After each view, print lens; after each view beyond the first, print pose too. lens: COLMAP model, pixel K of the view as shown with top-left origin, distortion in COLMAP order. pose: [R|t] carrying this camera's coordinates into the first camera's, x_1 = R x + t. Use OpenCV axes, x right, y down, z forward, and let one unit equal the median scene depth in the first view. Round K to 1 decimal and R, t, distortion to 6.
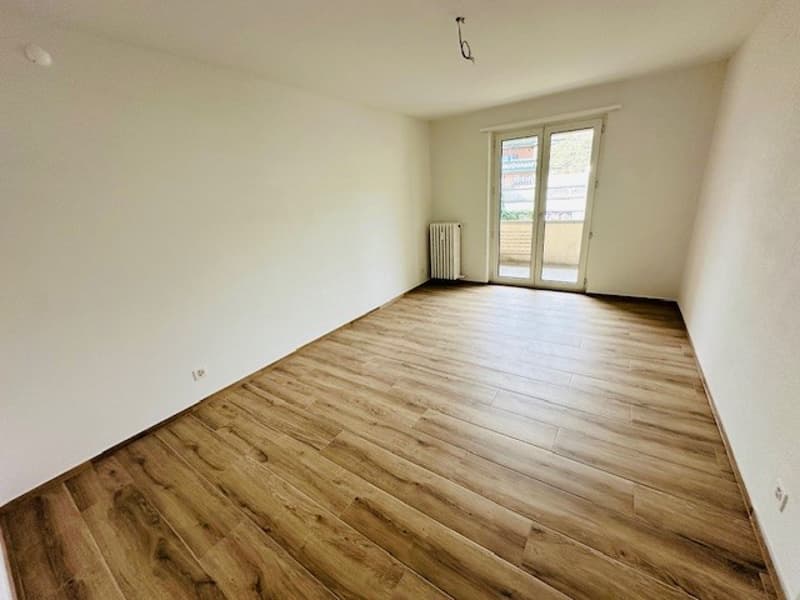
lens RADIAL K [[318.1, 0, 400.0], [0, 318.1, 300.0], [0, 0, 1]] dist [-0.000812, -0.000037]
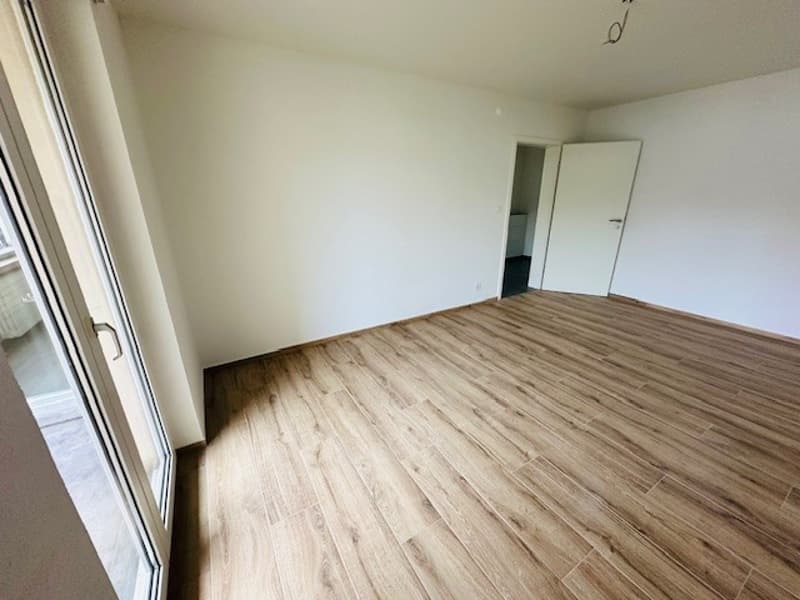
lens RADIAL K [[318.1, 0, 400.0], [0, 318.1, 300.0], [0, 0, 1]] dist [-0.000812, -0.000037]
pose [[-0.906929, -0.060064, 0.416980, 0.239487], [0.203334, 0.804456, 0.558128, -0.568633], [-0.368965, 0.590968, -0.717371, 1.658459]]
